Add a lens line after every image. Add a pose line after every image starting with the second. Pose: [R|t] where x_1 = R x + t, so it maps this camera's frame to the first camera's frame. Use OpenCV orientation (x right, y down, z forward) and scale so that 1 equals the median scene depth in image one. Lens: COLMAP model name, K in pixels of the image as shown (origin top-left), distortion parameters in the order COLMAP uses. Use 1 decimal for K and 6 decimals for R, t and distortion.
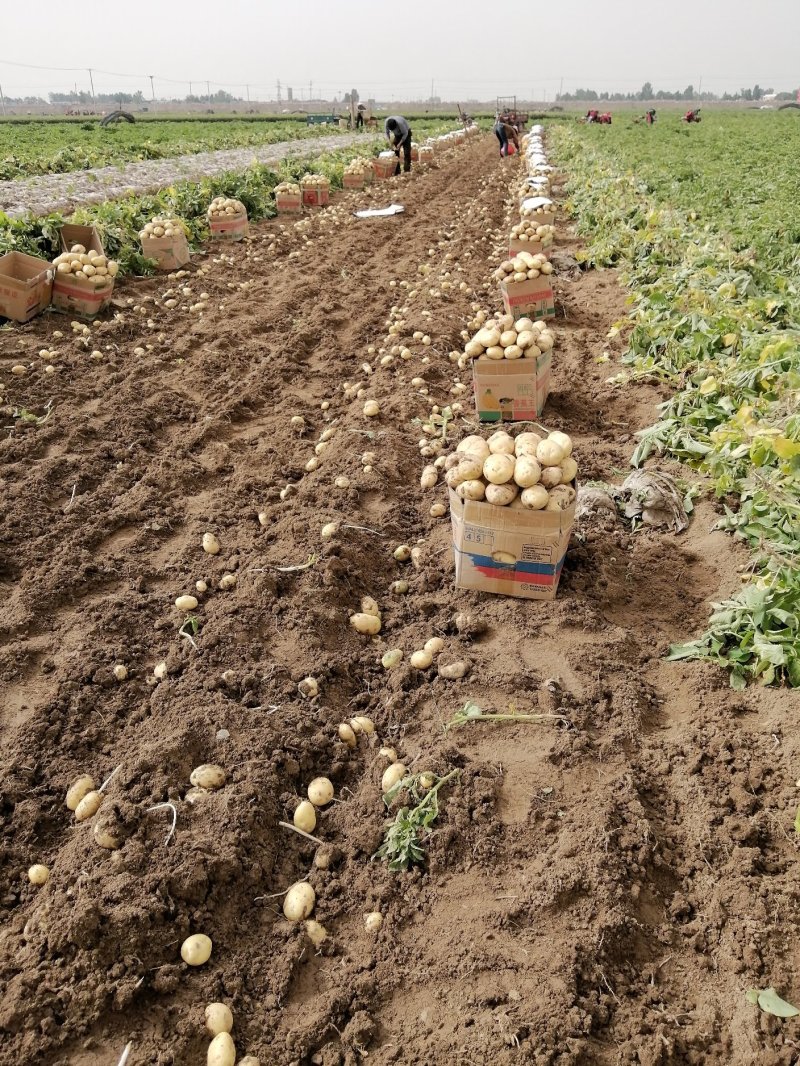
lens RADIAL K [[851.2, 0, 400.0], [0, 851.2, 533.0], [0, 0, 1]] dist [-0.001188, -0.000388]
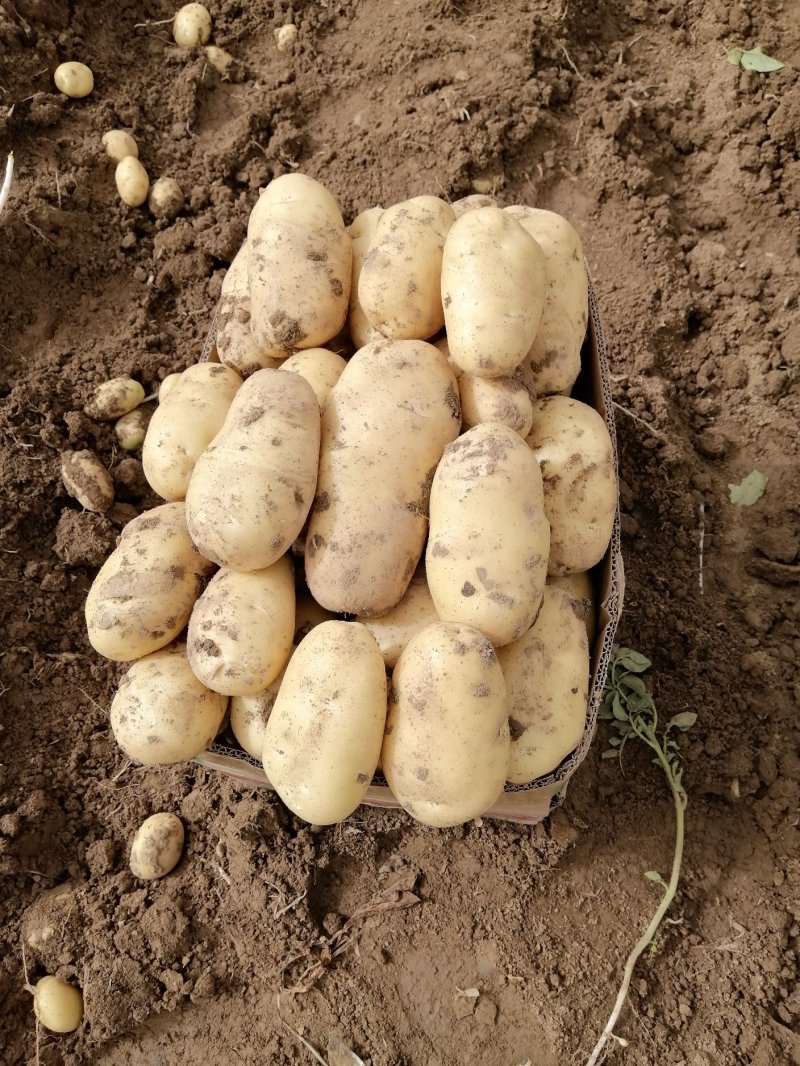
lens RADIAL K [[851.2, 0, 400.0], [0, 851.2, 533.0], [0, 0, 1]] dist [-0.001188, -0.000388]
pose [[0.992575, -0.116624, 0.034554, -0.007854], [0.060233, 0.718068, 0.693362, 0.265767], [-0.105675, -0.686132, 0.719761, 0.083379]]
